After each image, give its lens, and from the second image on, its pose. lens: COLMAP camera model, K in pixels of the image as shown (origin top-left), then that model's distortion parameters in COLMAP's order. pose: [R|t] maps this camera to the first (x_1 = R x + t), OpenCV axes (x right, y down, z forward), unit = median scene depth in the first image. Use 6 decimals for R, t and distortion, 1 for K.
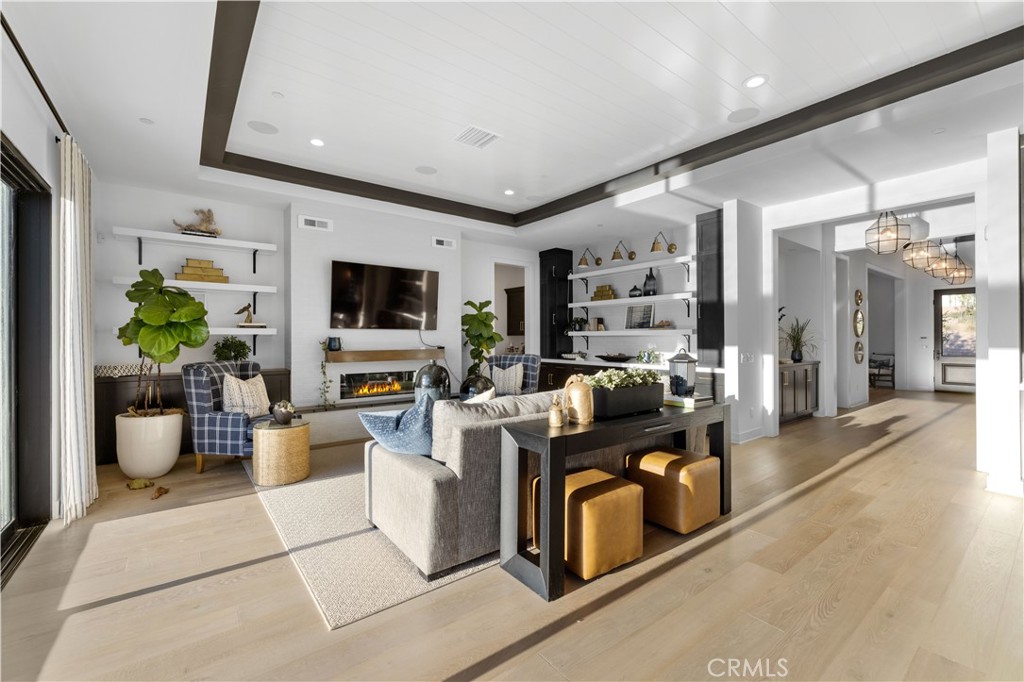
lens RADIAL K [[429.4, 0, 515.1], [0, 429.4, 335.5], [0, 0, 1]] dist [-0.011887, 0.001329]
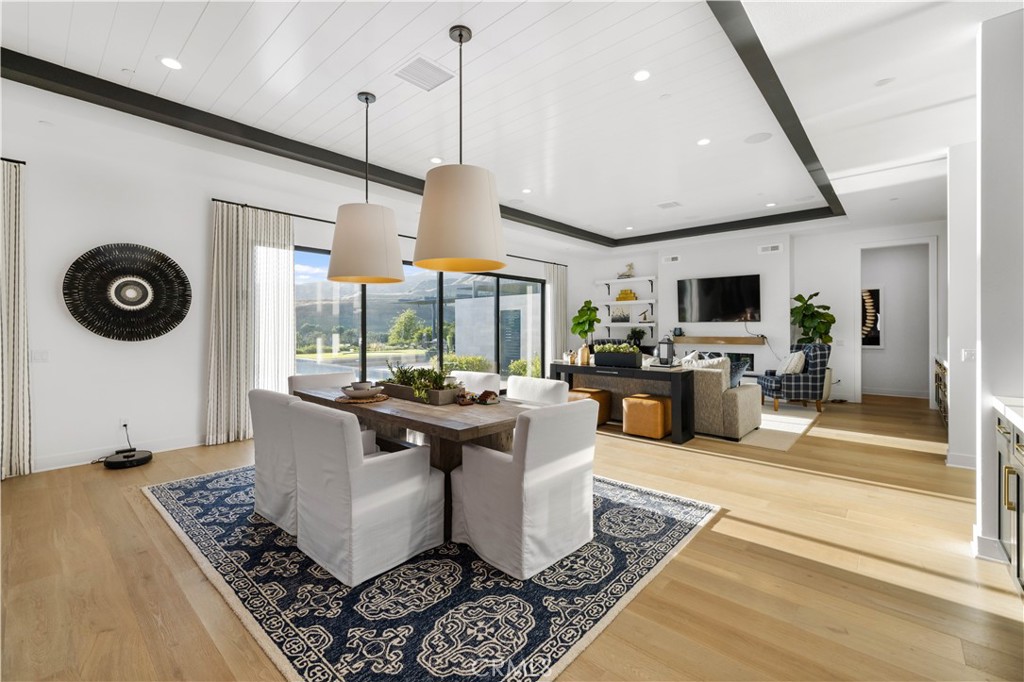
lens RADIAL K [[429.4, 0, 520.9], [0, 429.4, 334.2], [0, 0, 1]] dist [-0.011887, 0.001329]
pose [[0.190141, 0.009103, -0.981715, 0.990237], [-0.002617, 0.999958, 0.008765, 0.015305], [0.981753, 0.000902, 0.190156, 0.100779]]
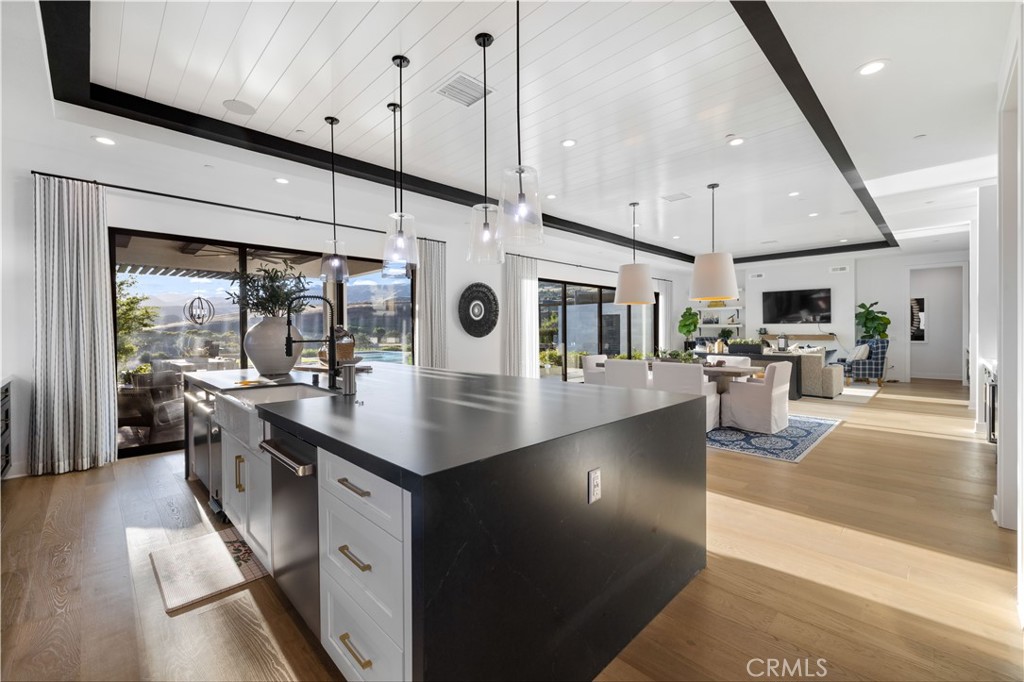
lens RADIAL K [[429.4, 0, 509.8], [0, 429.4, 336.3], [0, 0, 1]] dist [-0.011887, 0.001329]
pose [[0.123520, 0.009896, -0.992293, 1.452804], [0.002679, 0.999943, 0.010306, 0.018836], [0.992338, -0.003931, 0.123486, -0.494861]]
